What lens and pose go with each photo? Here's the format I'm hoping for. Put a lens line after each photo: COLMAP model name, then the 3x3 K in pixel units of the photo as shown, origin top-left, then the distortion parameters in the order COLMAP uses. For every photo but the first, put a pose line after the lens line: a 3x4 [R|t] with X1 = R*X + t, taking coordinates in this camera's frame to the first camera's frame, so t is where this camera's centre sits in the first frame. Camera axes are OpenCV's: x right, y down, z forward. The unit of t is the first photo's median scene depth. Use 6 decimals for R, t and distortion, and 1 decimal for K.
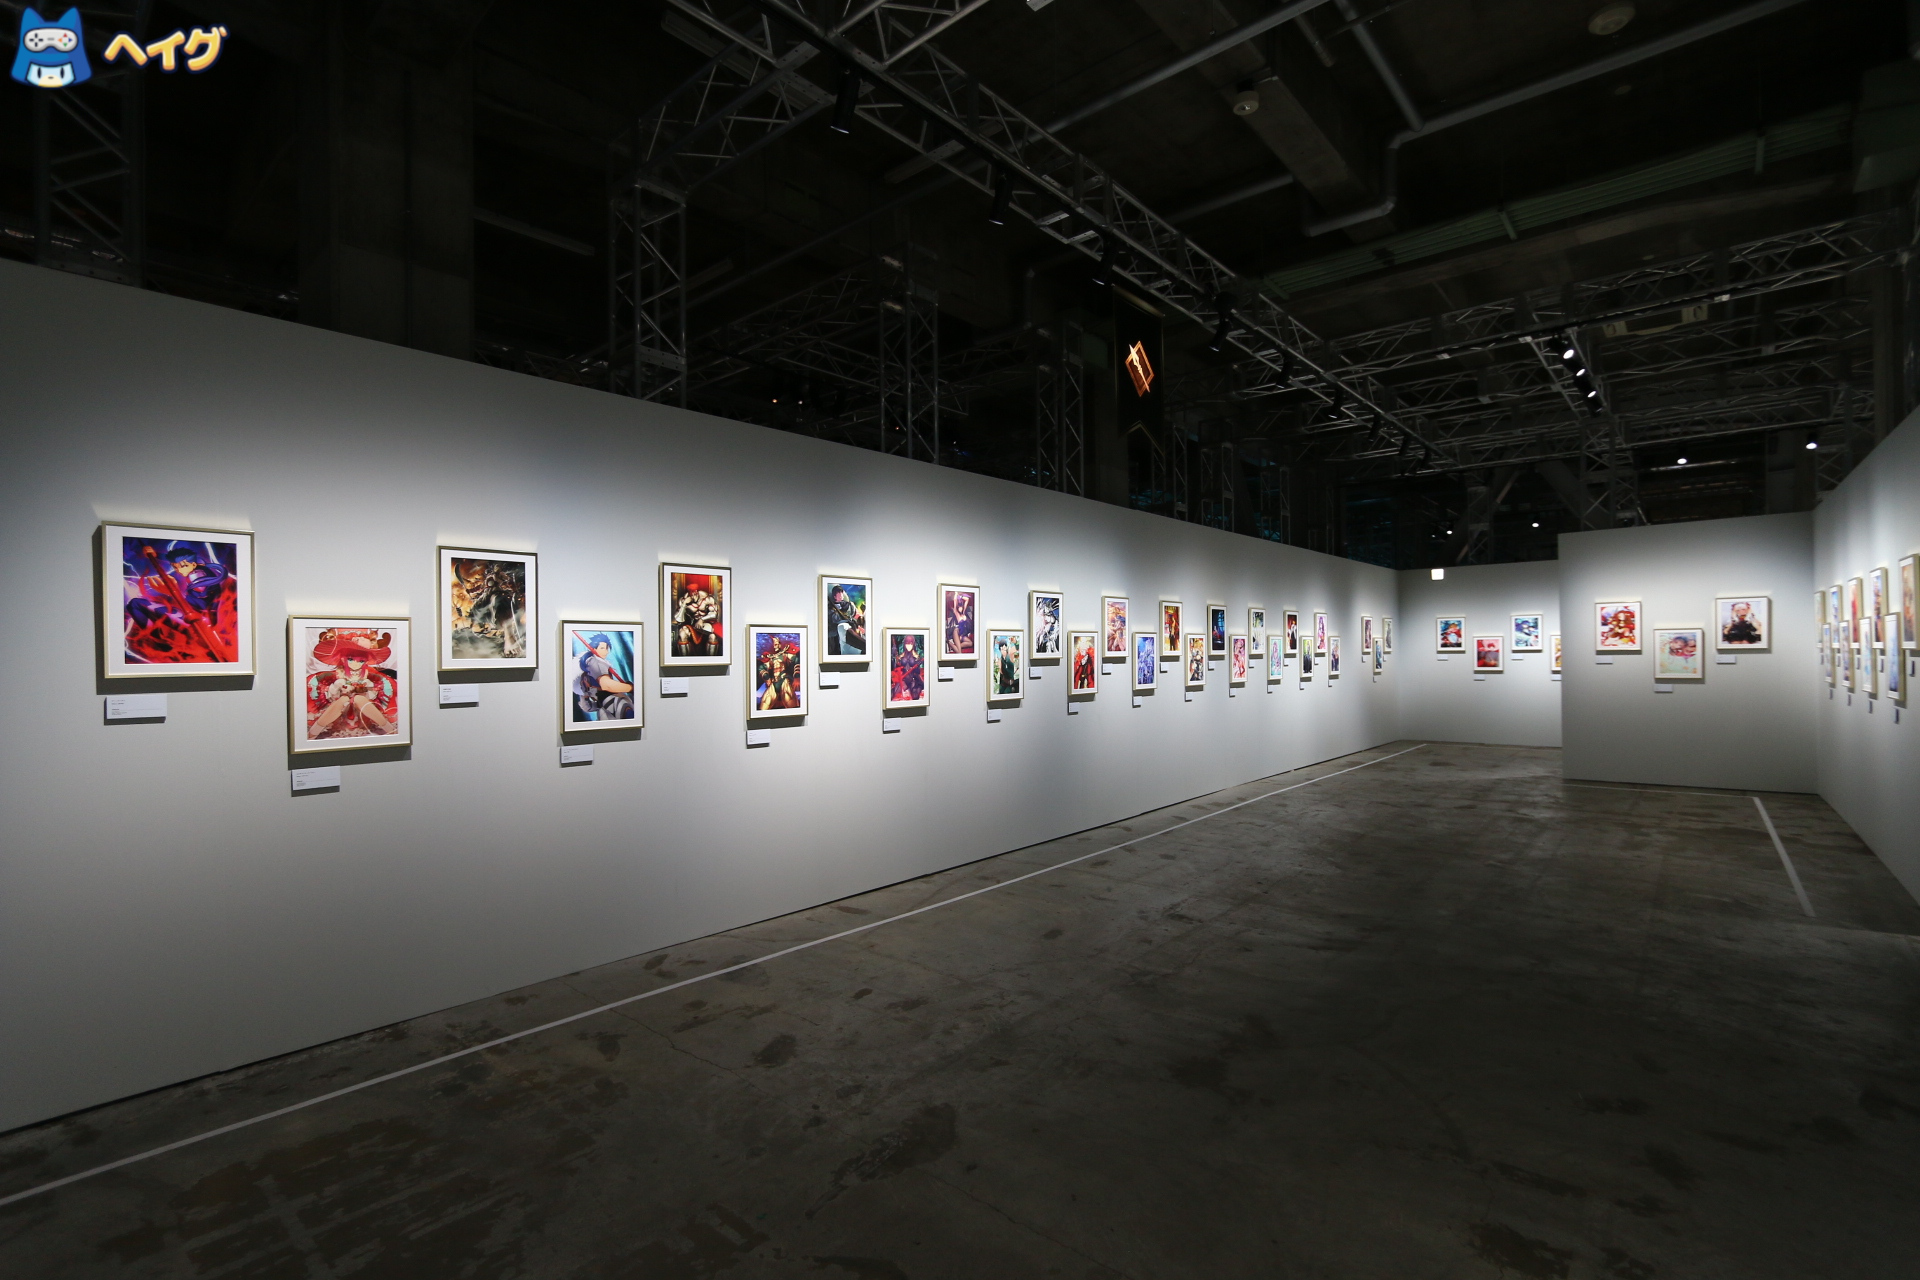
lens RADIAL K [[877.1, 0, 965.5], [0, 877.1, 660.3], [0, 0, 1]] dist [-0.011838, 0.000056]
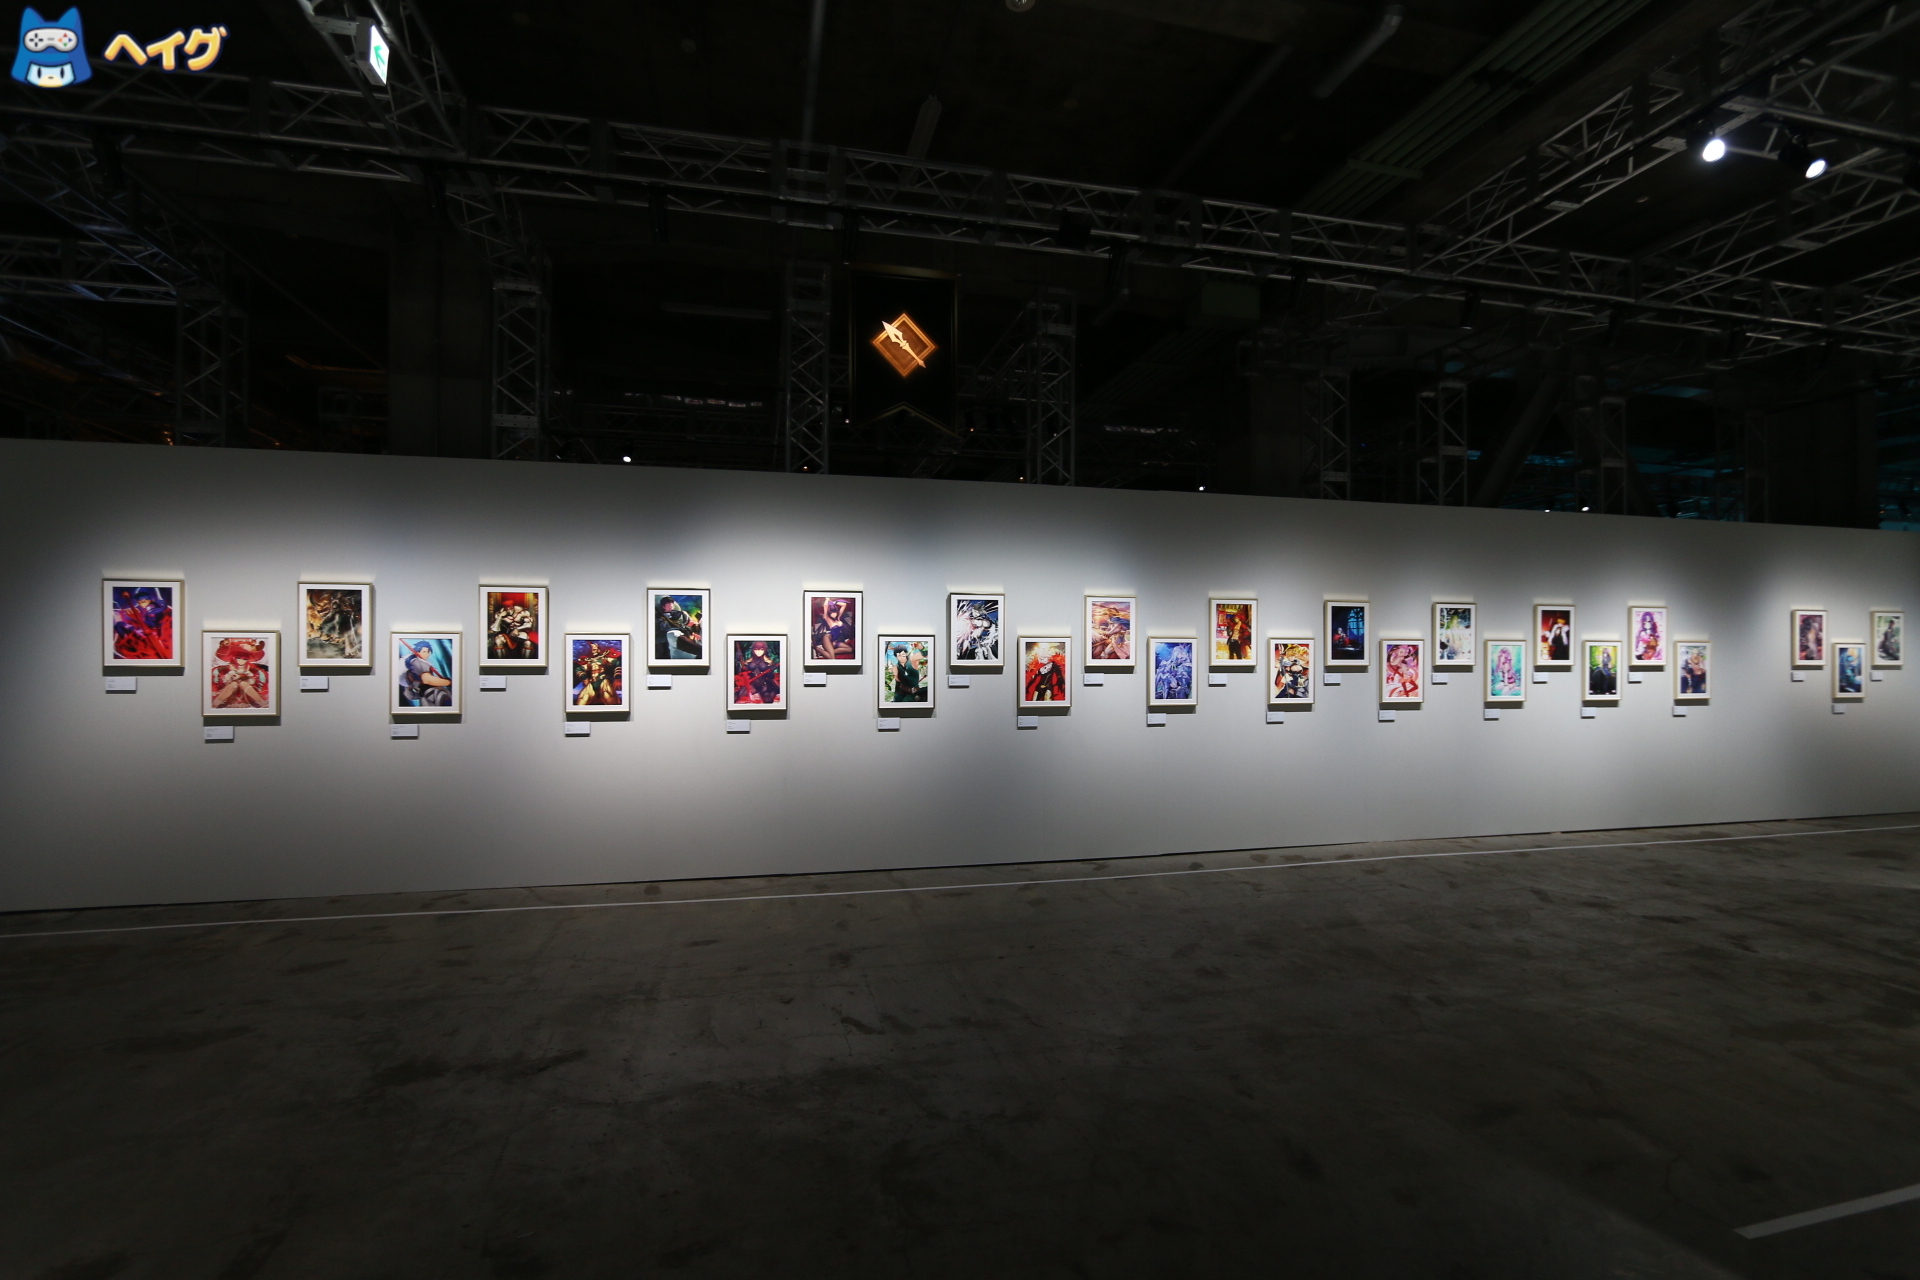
lens RADIAL K [[877.1, 0, 965.5], [0, 877.1, 660.3], [0, 0, 1]] dist [-0.011838, 0.000056]
pose [[0.811200, 0.013828, -0.584605, 0.844073], [-0.015090, 0.999882, 0.002712, -0.014105], [0.584574, 0.006622, 0.811313, 0.337435]]
